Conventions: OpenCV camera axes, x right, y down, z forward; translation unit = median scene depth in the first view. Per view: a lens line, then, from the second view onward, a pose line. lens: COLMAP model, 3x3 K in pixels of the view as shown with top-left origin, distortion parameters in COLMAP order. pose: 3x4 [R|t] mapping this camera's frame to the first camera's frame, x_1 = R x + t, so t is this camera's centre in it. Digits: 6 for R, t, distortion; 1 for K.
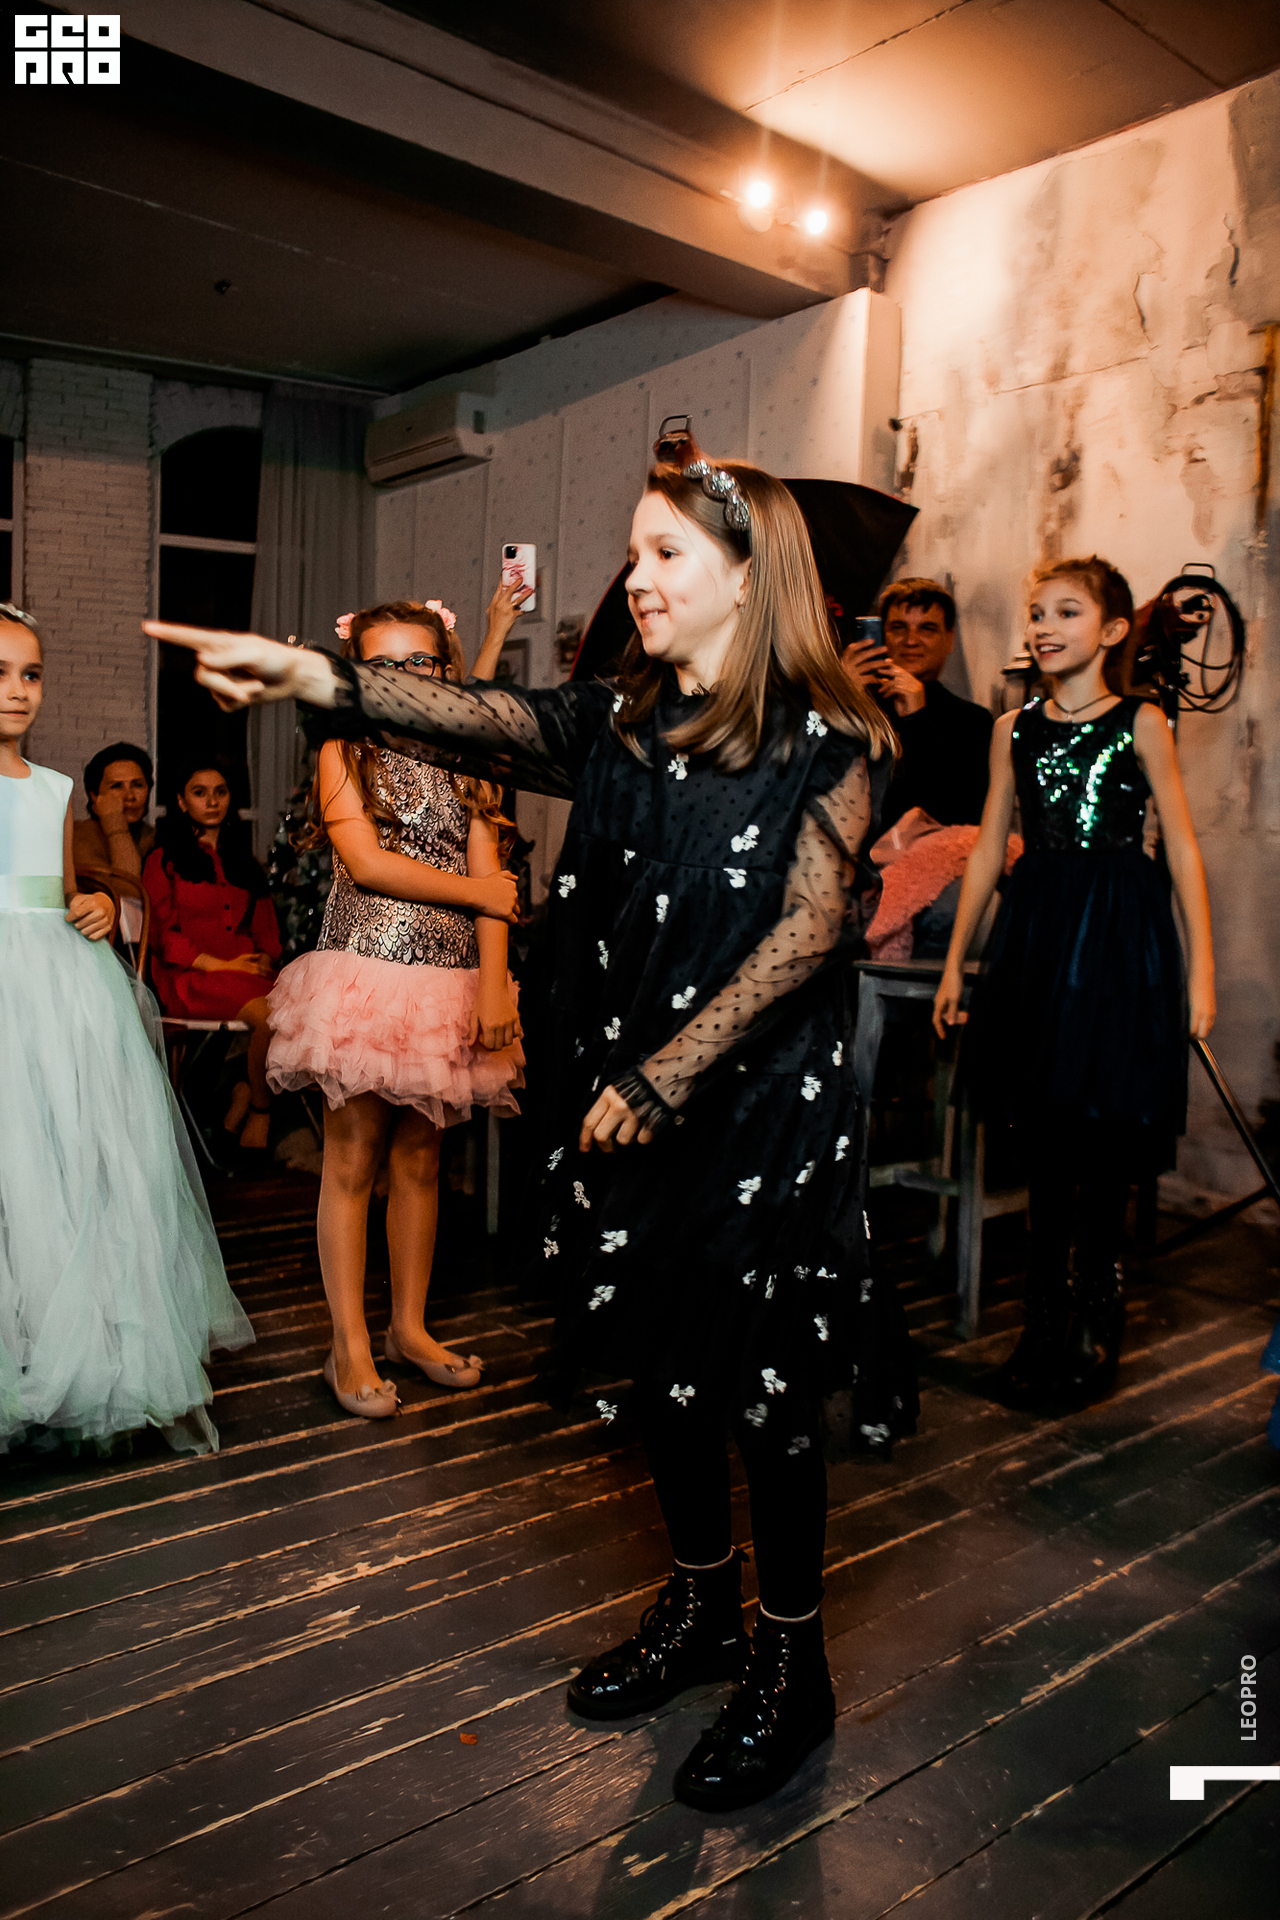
lens RADIAL K [[1531.1, 0, 645.1], [0, 1531.1, 955.6], [0, 0, 1]] dist [-0.098069, 0.118732]
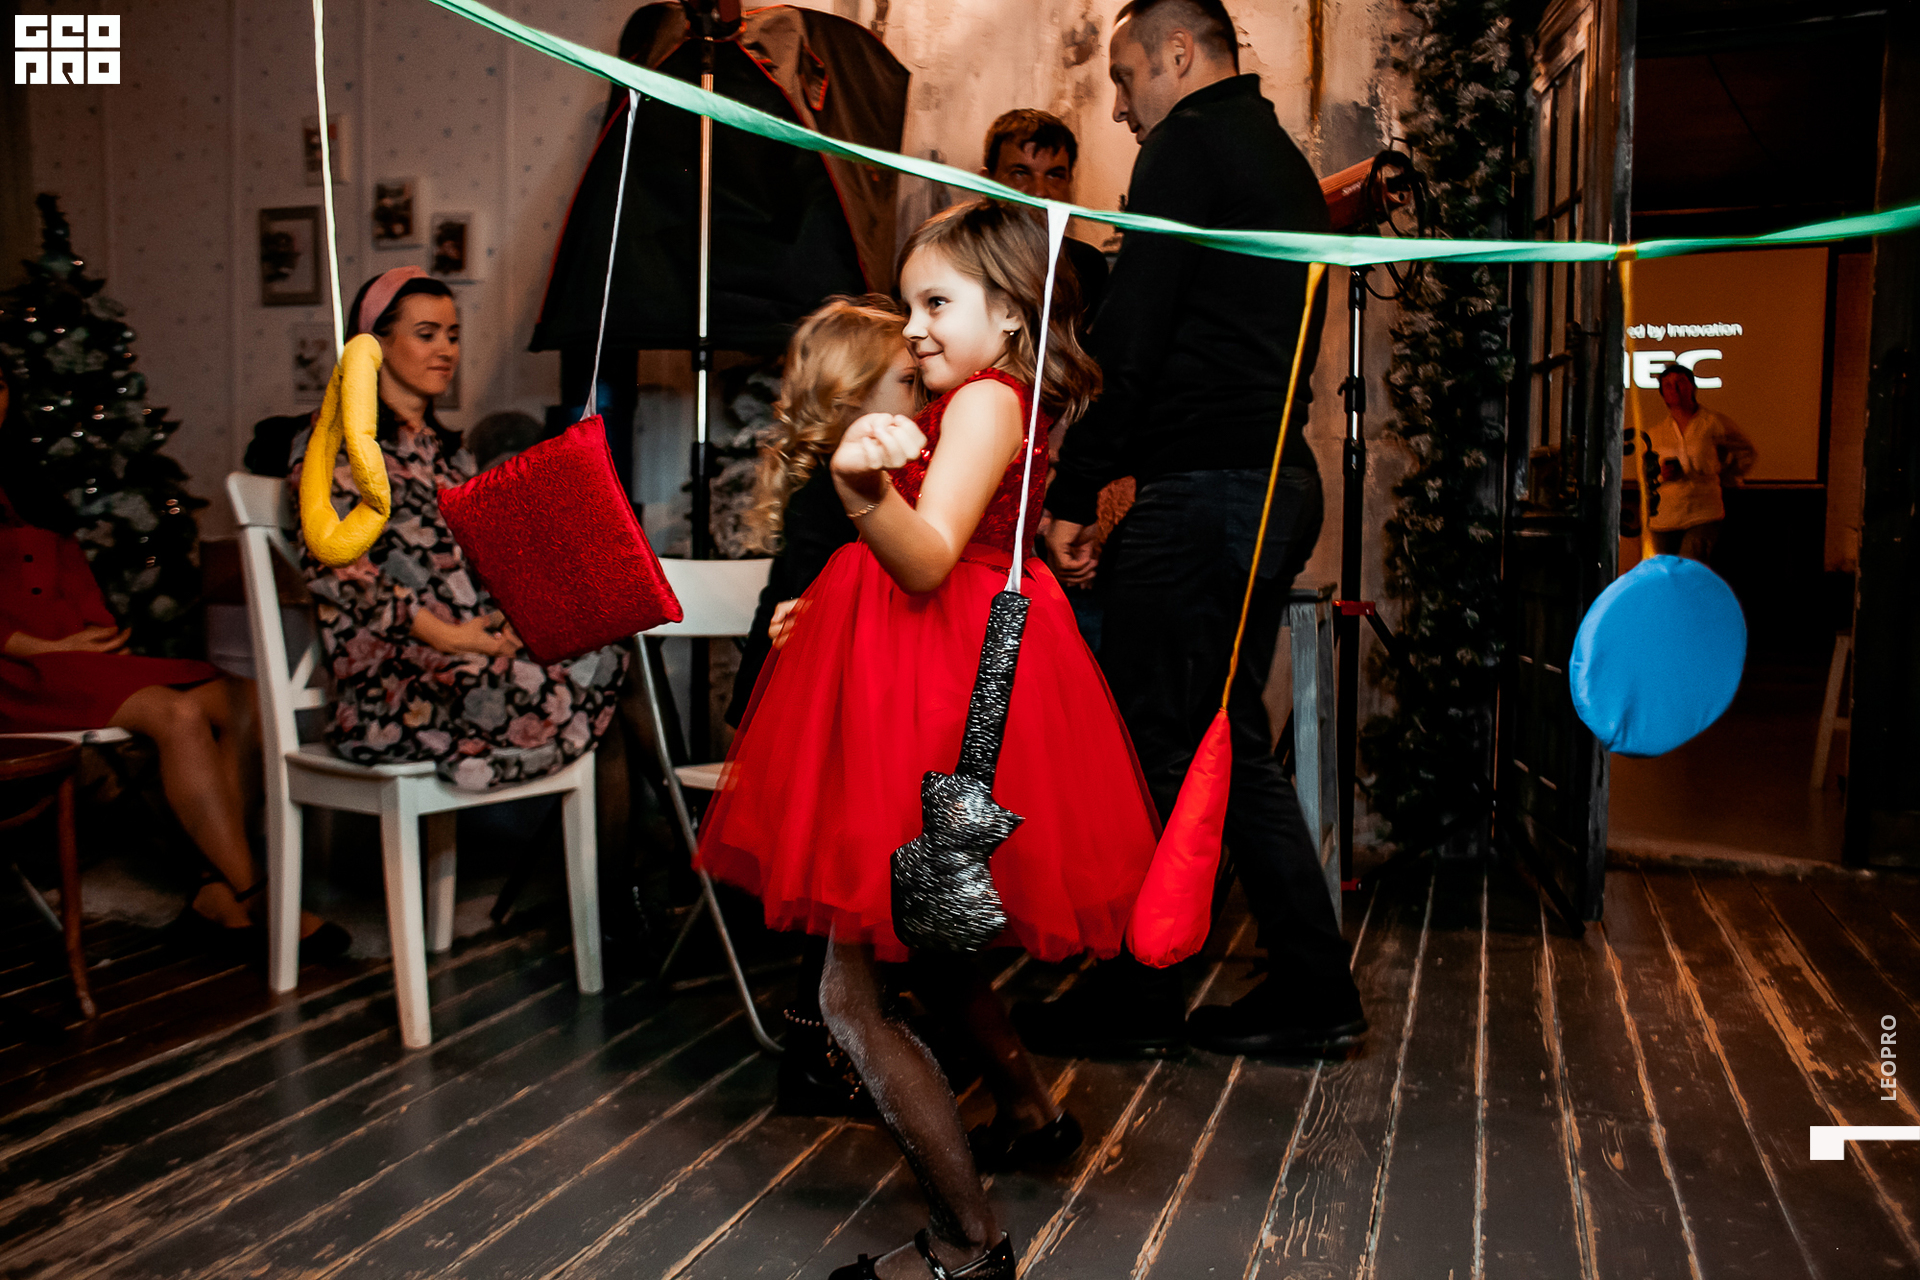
lens RADIAL K [[1531.1, 0, 948.5], [0, 1531.1, 645.4], [0, 0, 1]] dist [-0.098069, 0.118732]
pose [[0.868718, -0.060298, 0.491623, -0.256122], [0.048193, 0.998143, 0.037264, 0.000764], [-0.492957, -0.008680, 0.870010, 0.246749]]
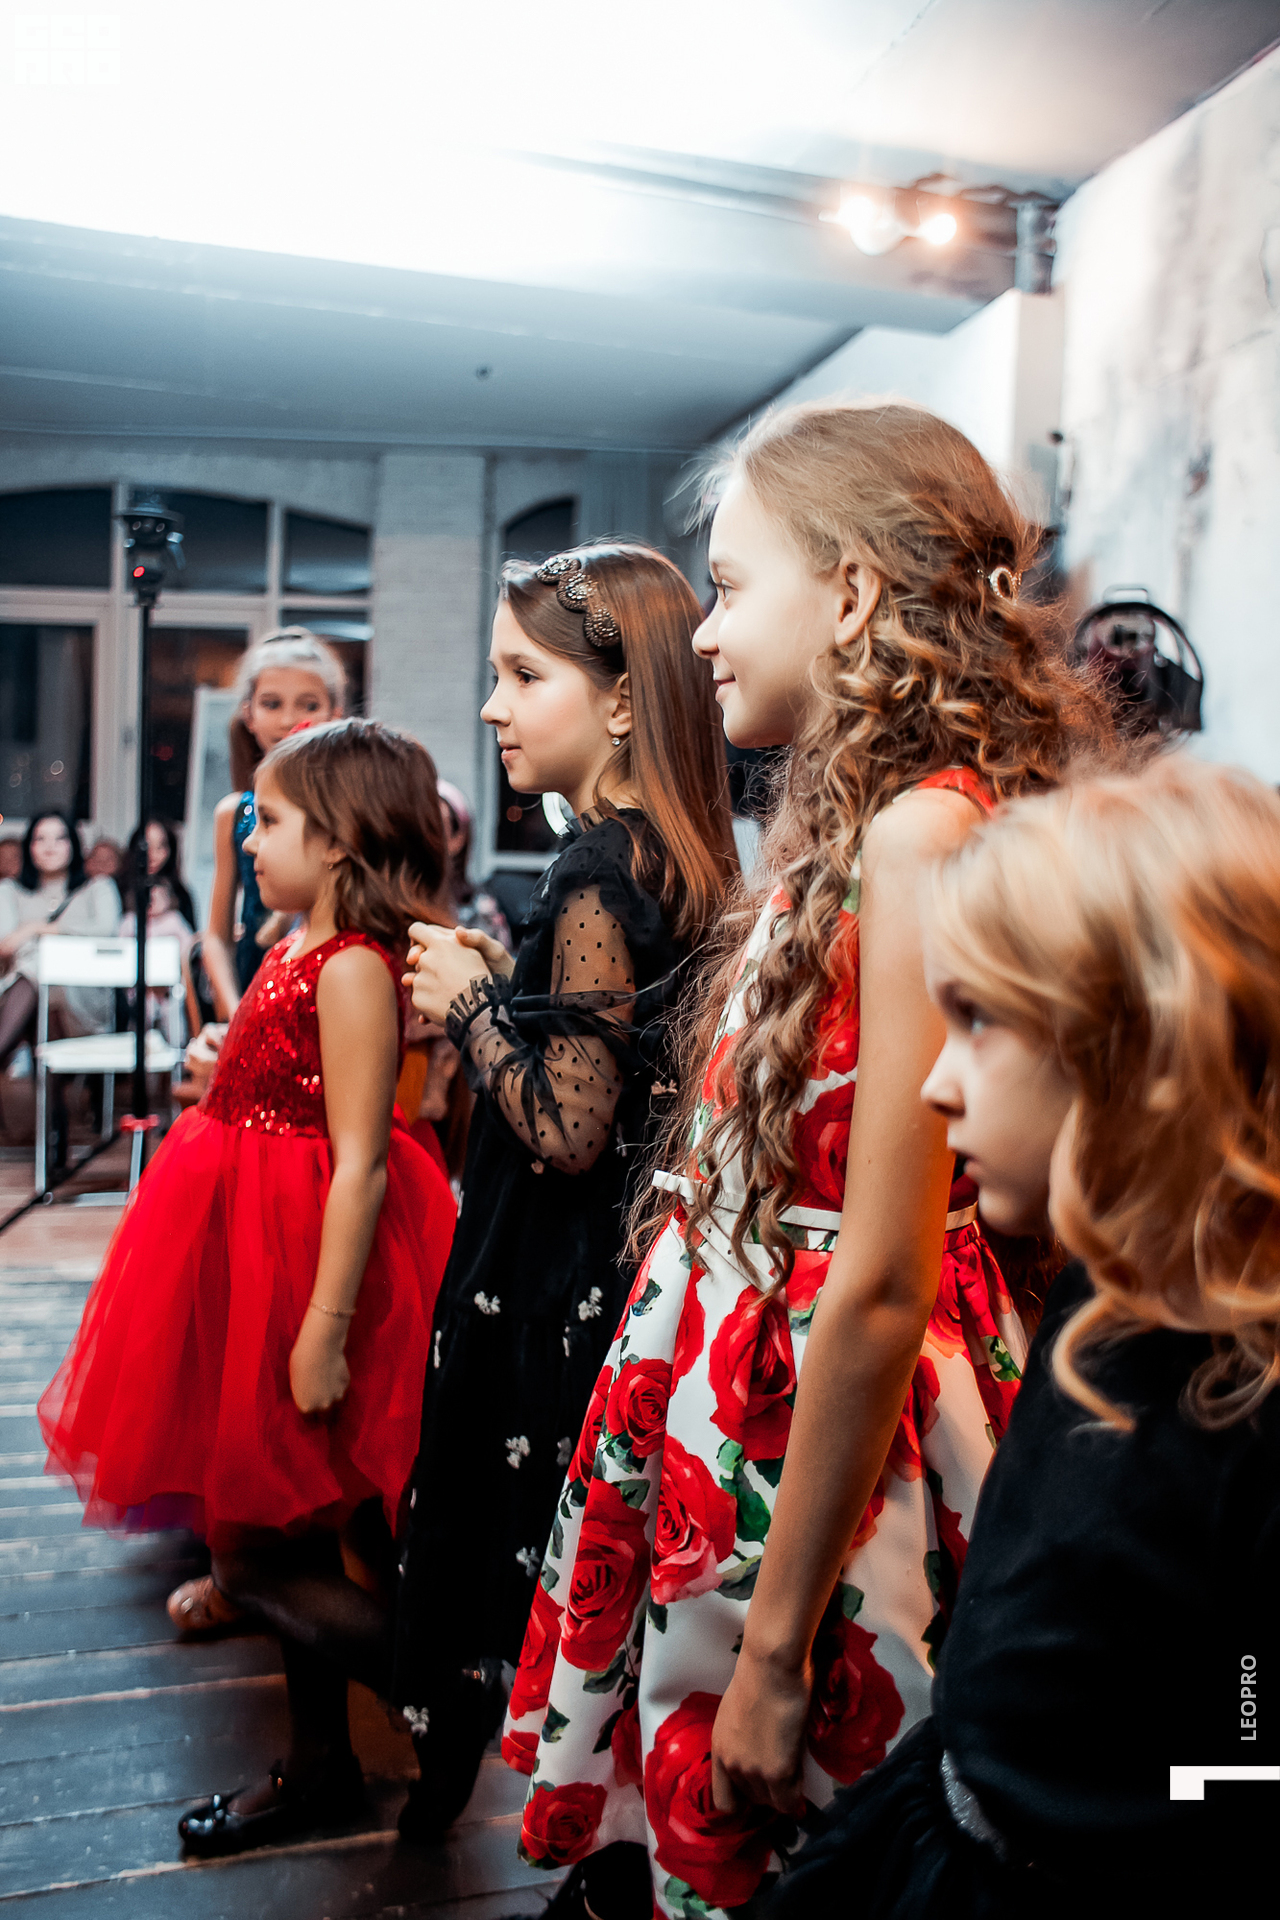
lens RADIAL K [[1531.1, 0, 652.6], [0, 1531.1, 948.4], [0, 0, 1]] dist [-0.098069, 0.118732]
pose [[0.910526, 0.023553, -0.412780, 0.352561], [-0.035121, 0.999174, -0.020459, -0.025682], [0.411957, 0.033125, 0.910601, 0.109870]]
